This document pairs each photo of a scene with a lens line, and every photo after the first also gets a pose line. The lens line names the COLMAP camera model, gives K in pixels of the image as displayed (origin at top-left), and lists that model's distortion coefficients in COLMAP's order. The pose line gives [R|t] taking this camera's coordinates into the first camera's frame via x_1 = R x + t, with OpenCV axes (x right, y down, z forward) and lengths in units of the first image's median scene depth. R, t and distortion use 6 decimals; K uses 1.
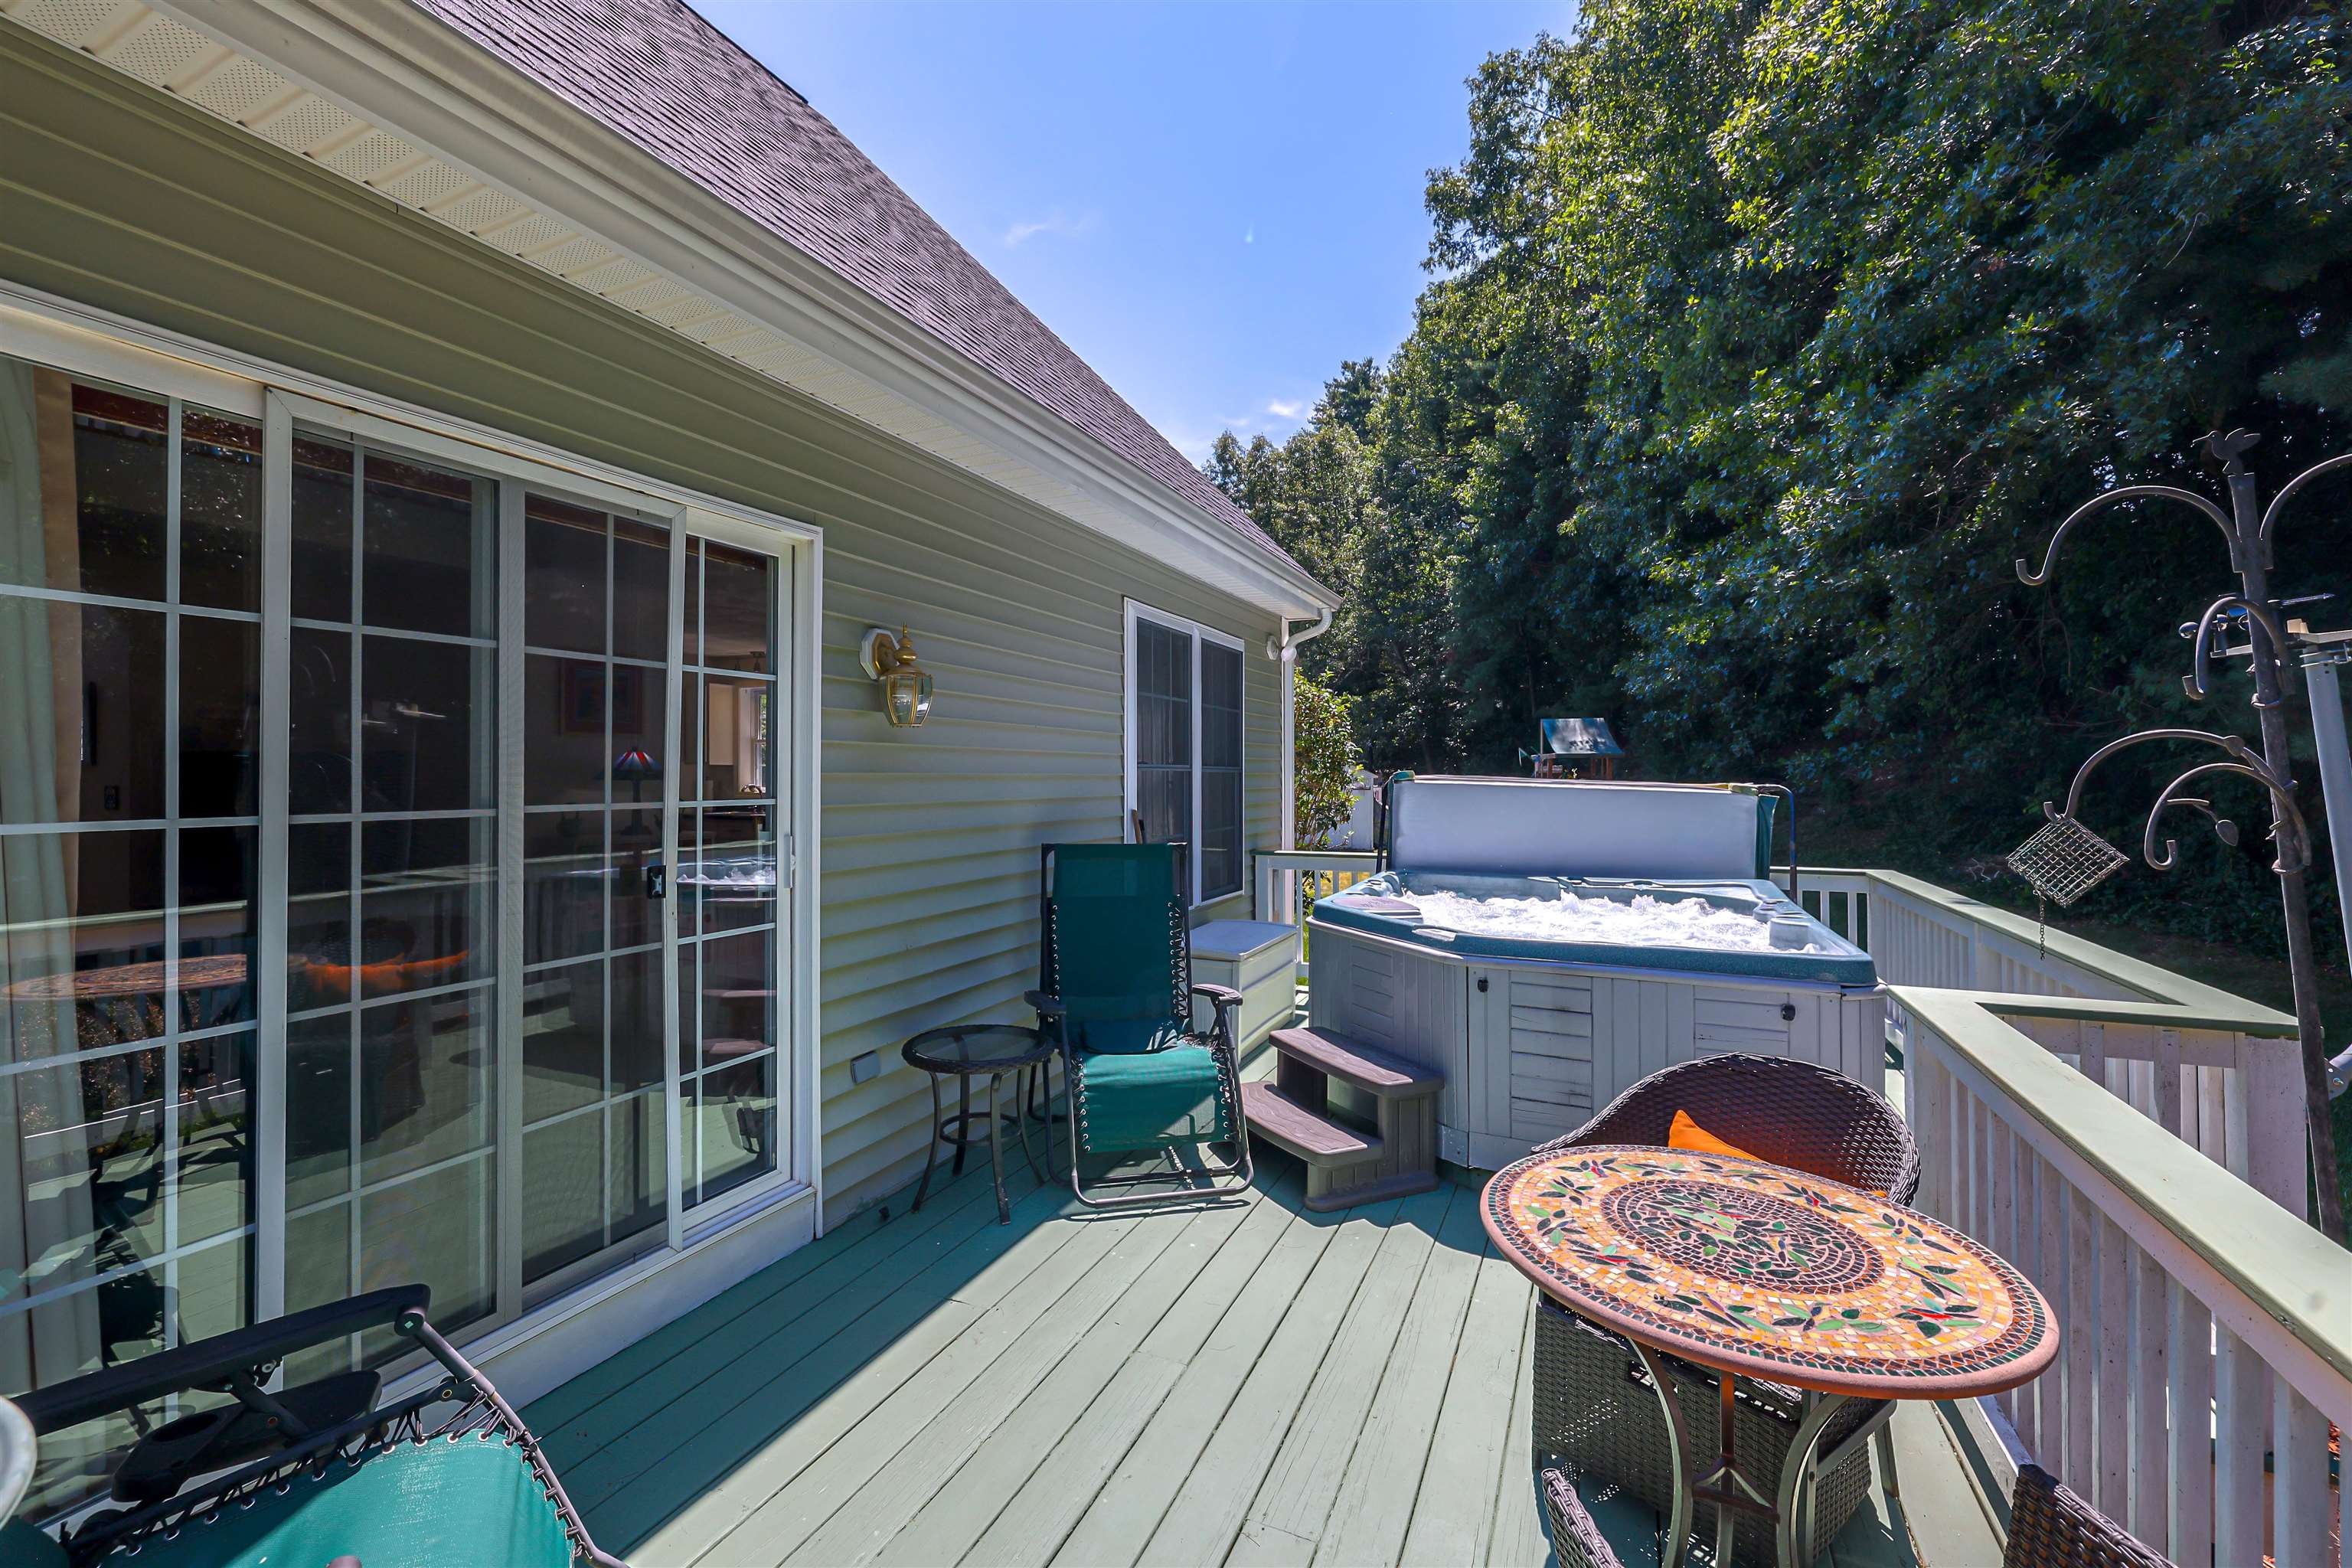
lens RADIAL K [[993.0, 0, 1151.2], [0, 993.0, 772.8], [0, 0, 1]] dist [-0.000281, 0.000457]
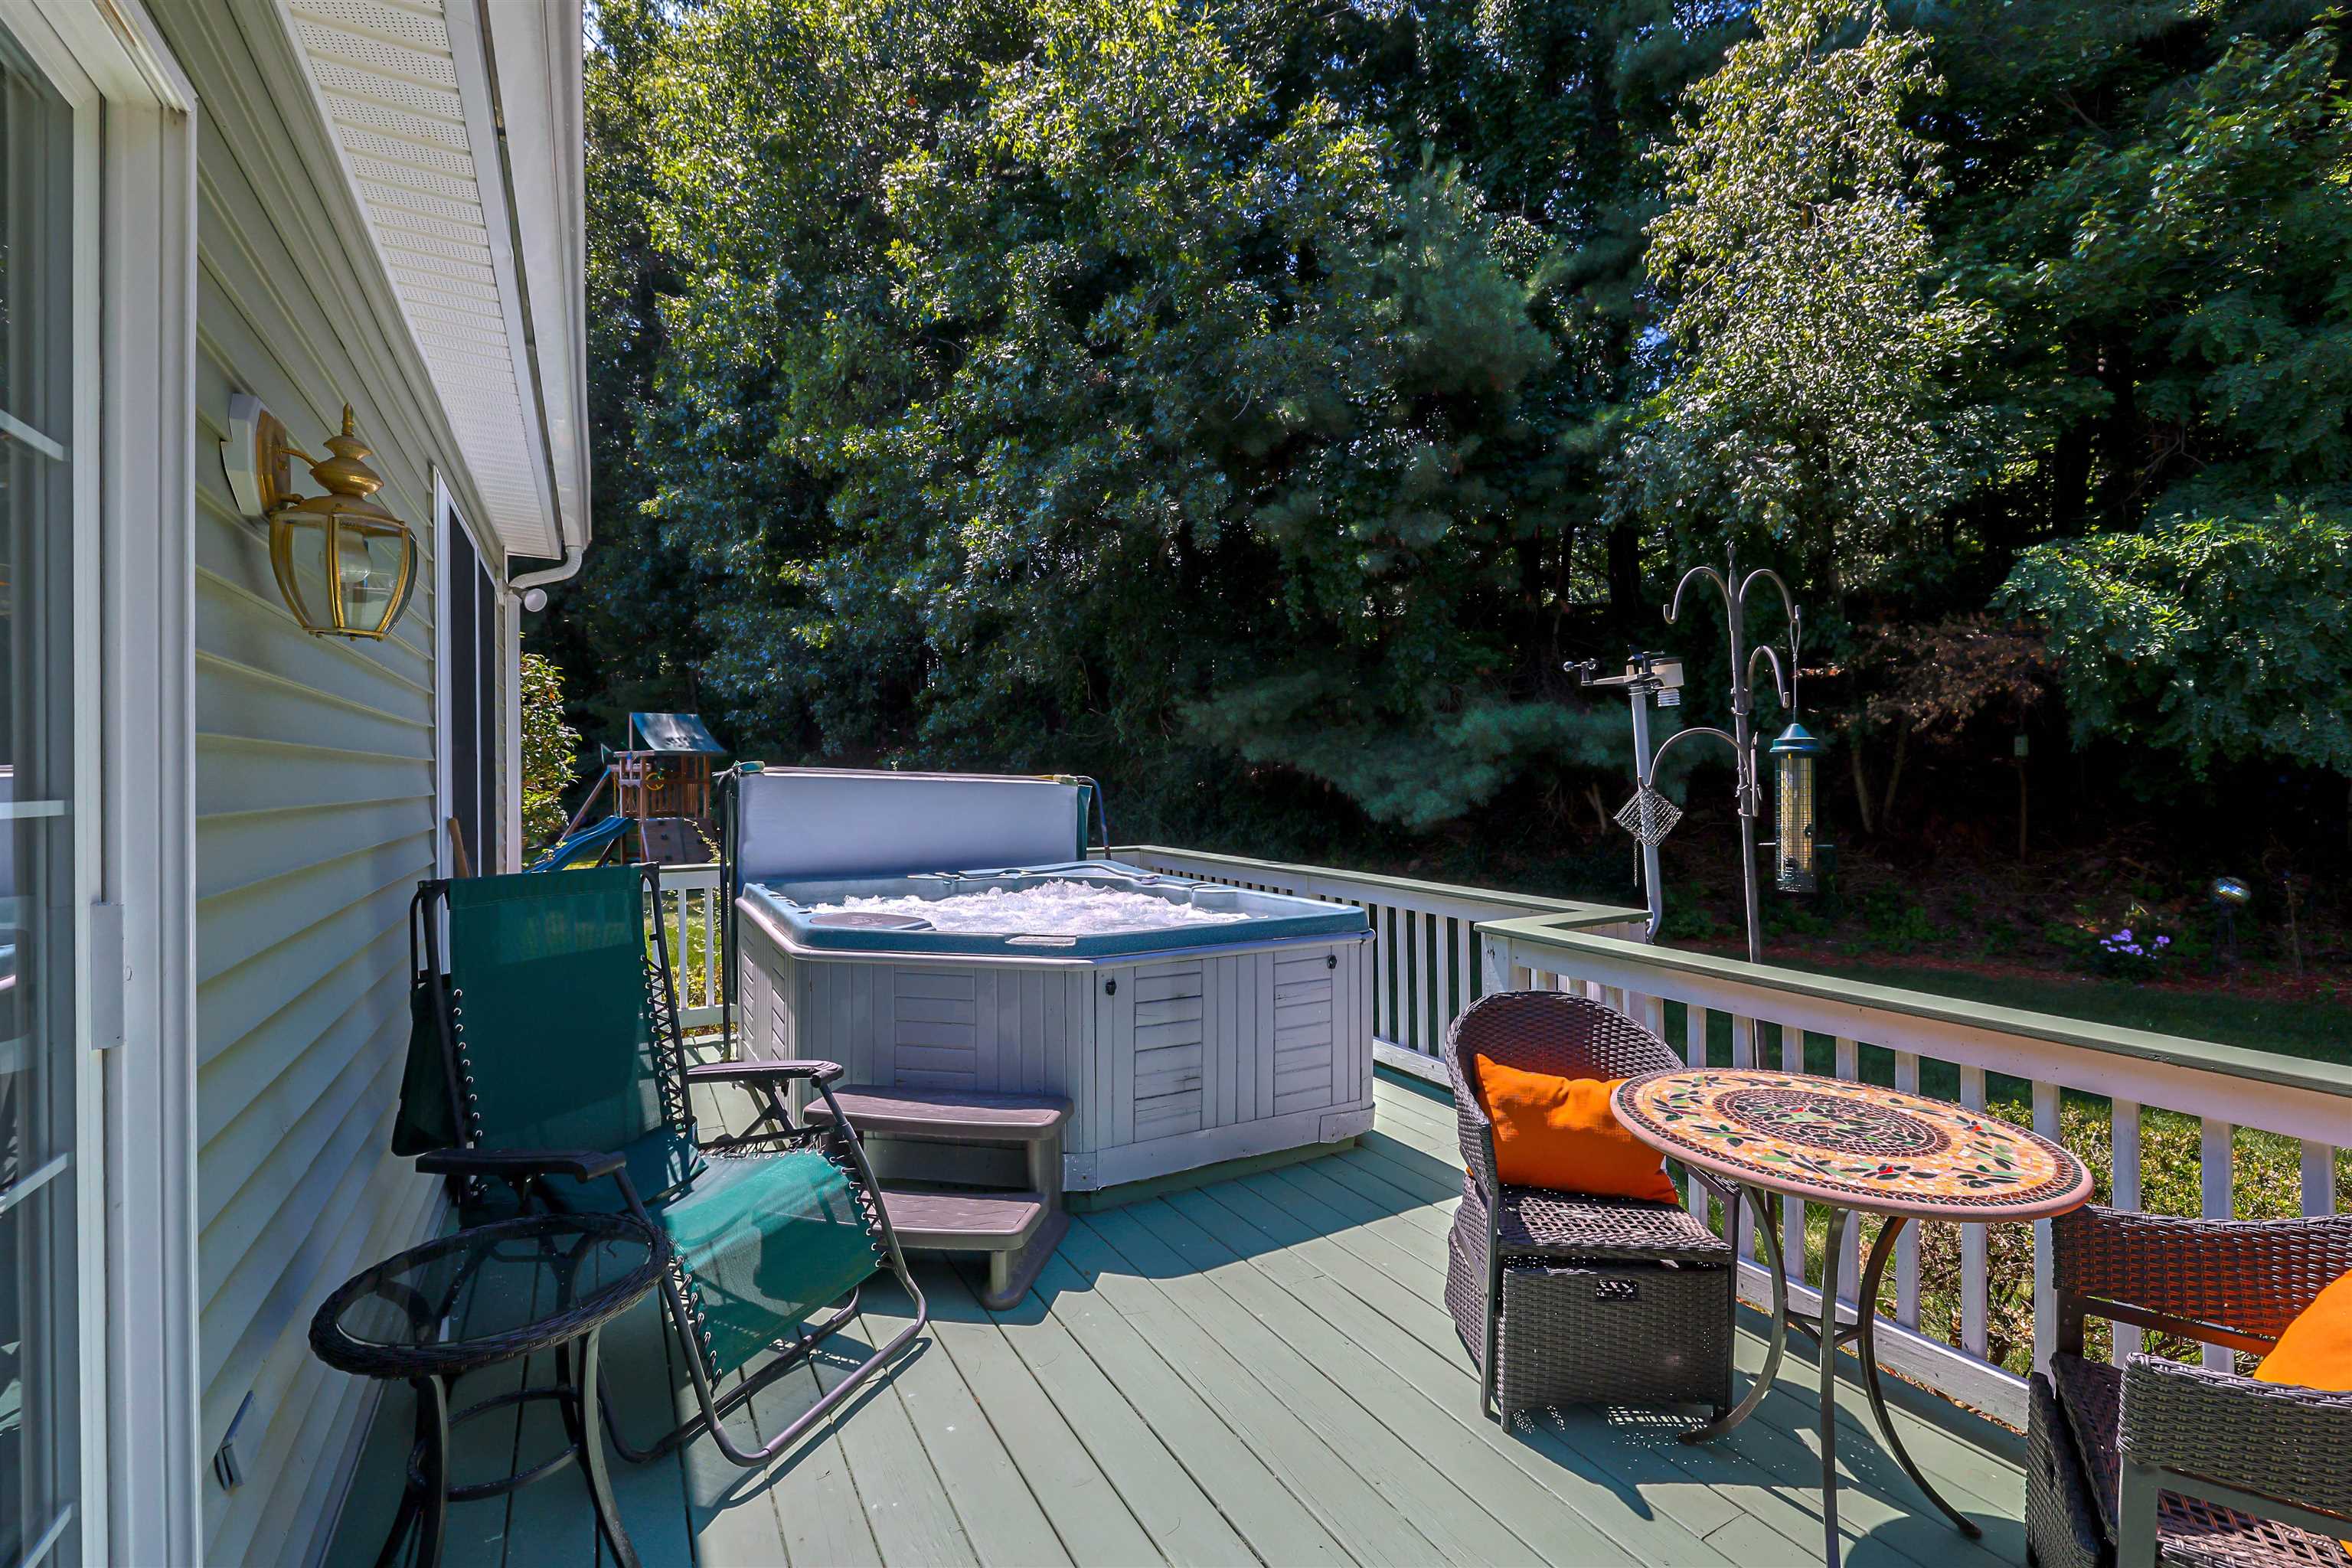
lens RADIAL K [[993.0, 0, 1165.3], [0, 993.0, 780.9], [0, 0, 1]] dist [-0.000281, 0.000457]
pose [[0.576664, -0.006137, 0.816959, -0.407083], [0.000562, 0.999975, 0.007115, 0.015457], [-0.816981, -0.003644, 0.576652, 0.444075]]
